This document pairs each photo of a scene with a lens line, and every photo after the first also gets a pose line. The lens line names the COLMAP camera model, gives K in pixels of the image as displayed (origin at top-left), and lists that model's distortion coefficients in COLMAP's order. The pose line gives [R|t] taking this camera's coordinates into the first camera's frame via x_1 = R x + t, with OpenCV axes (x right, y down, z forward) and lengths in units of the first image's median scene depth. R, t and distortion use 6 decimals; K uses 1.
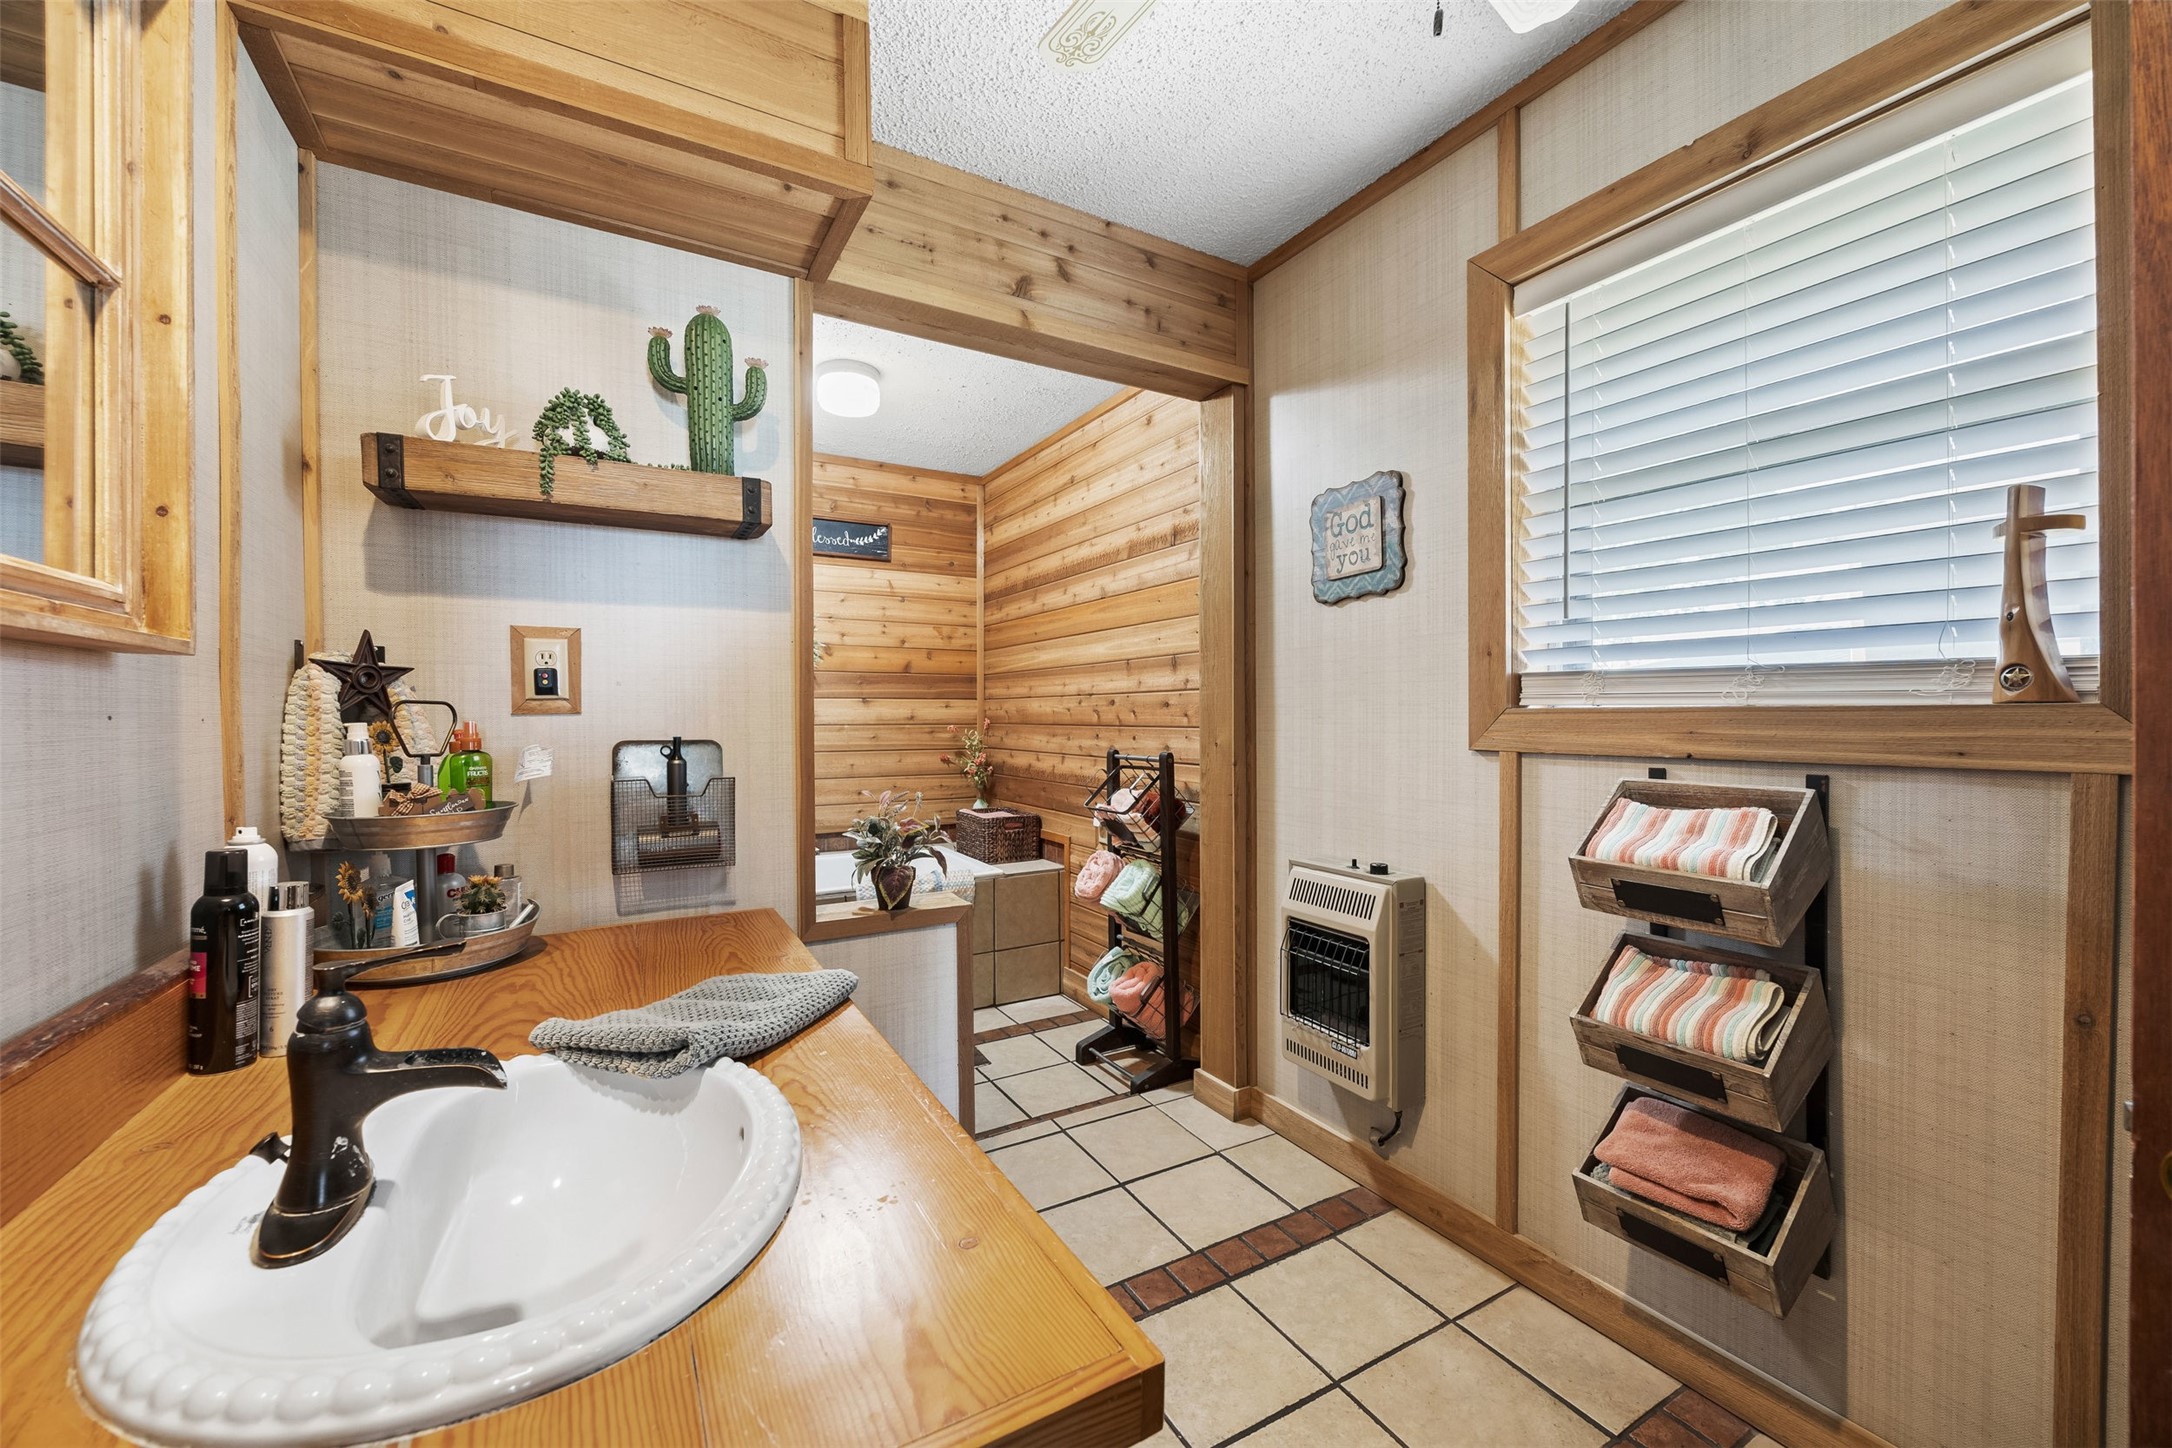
lens RADIAL K [[848.5, 0, 1077.9], [0, 848.5, 730.1], [0, 0, 1]] dist [-0.010693, 0.000079]
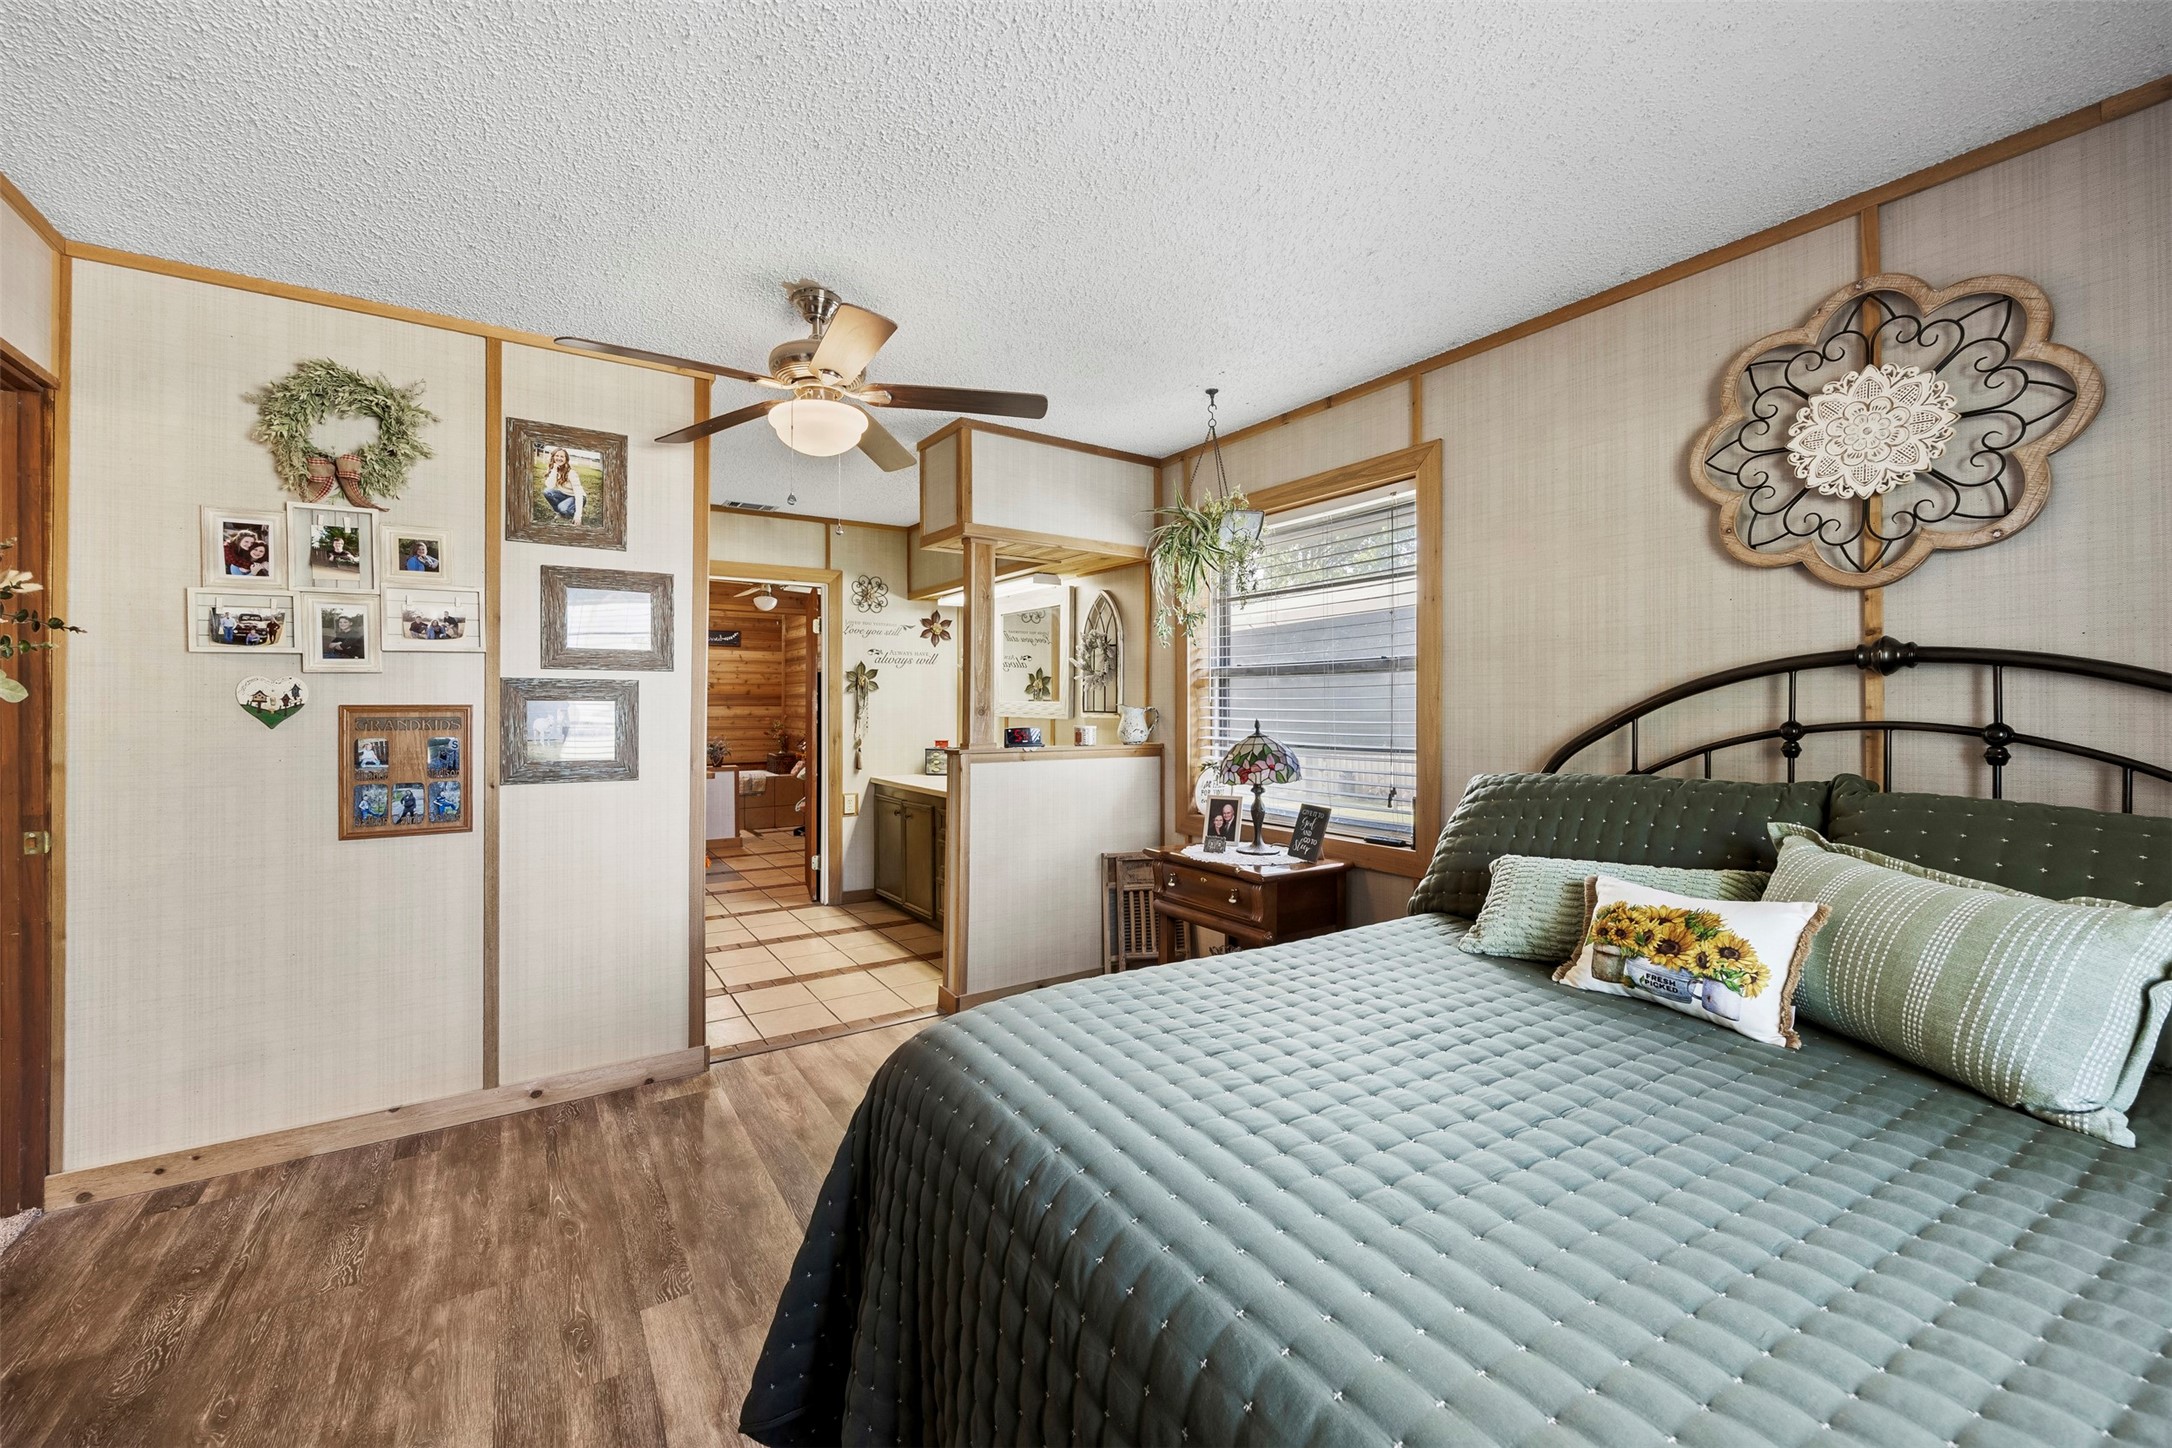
lens RADIAL K [[842.6, 0, 1079.1], [0, 842.6, 703.0], [0, 0, 1]] dist [-0.001249, -0.000071]
pose [[0.996970, 0.002636, 0.077738, 0.533571], [-0.001180, 0.999823, -0.018772, -0.004110], [-0.077774, 0.018623, 0.996797, -1.390569]]
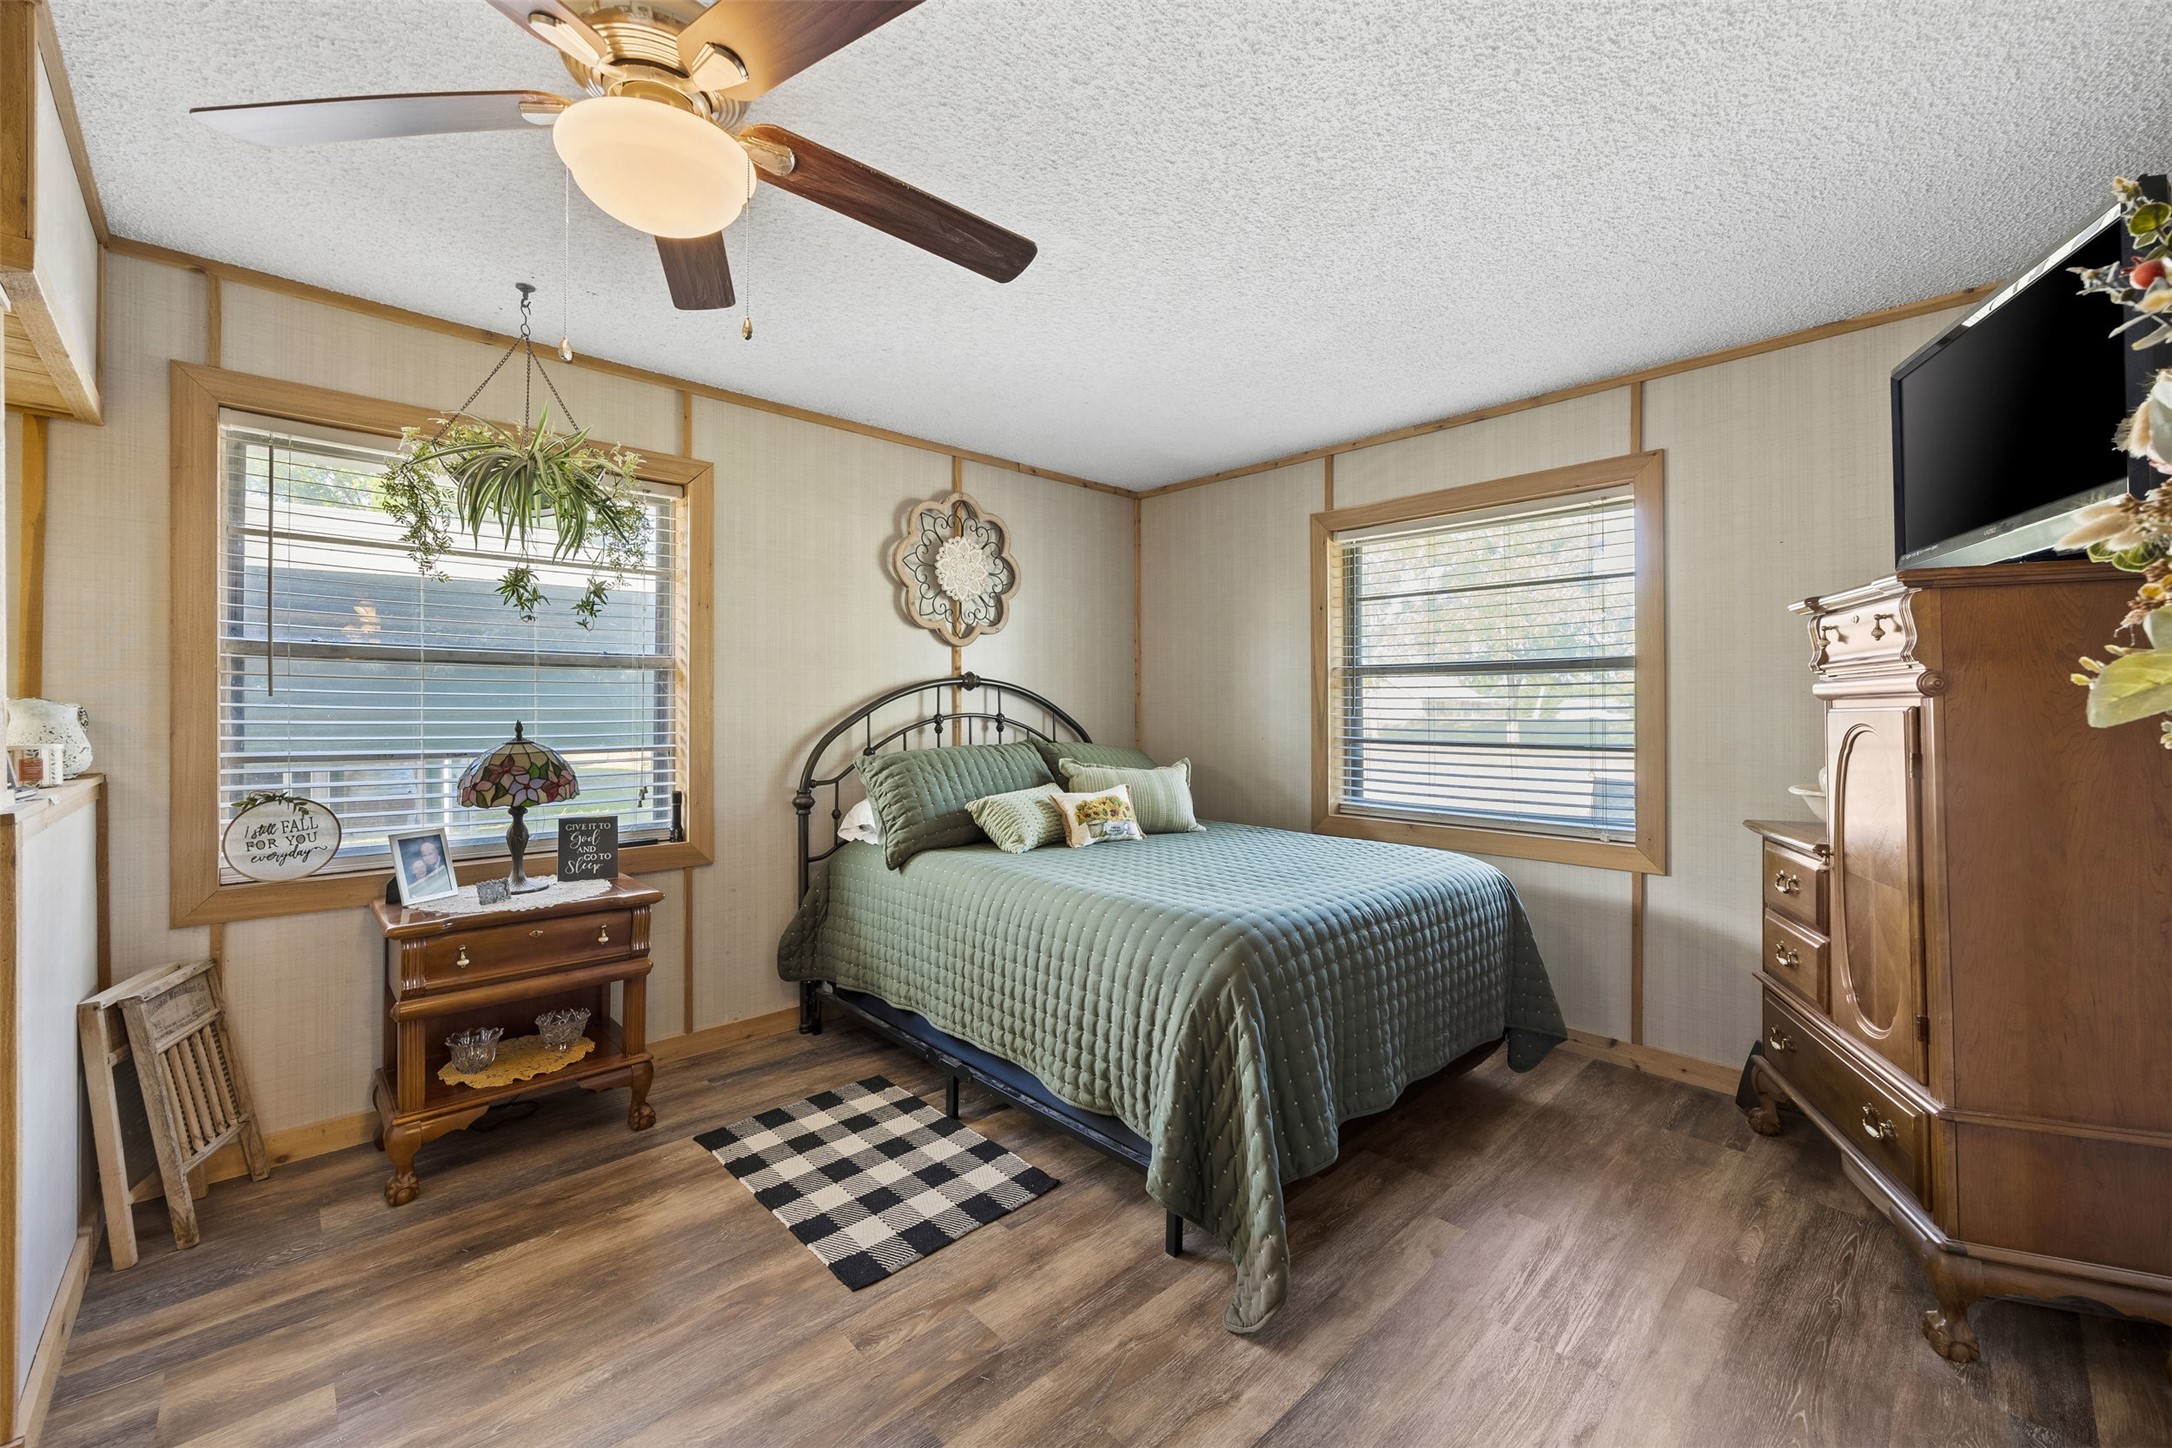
lens RADIAL K [[874.2, 0, 1093.1], [0, 874.2, 710.9], [0, 0, 1]] dist [-0.000385, -0.000025]
pose [[-0.253693, -0.003176, 0.967280, 0.059613], [0.011533, 0.999914, 0.006308, -0.010057], [-0.967216, 0.012756, -0.253634, -0.891754]]
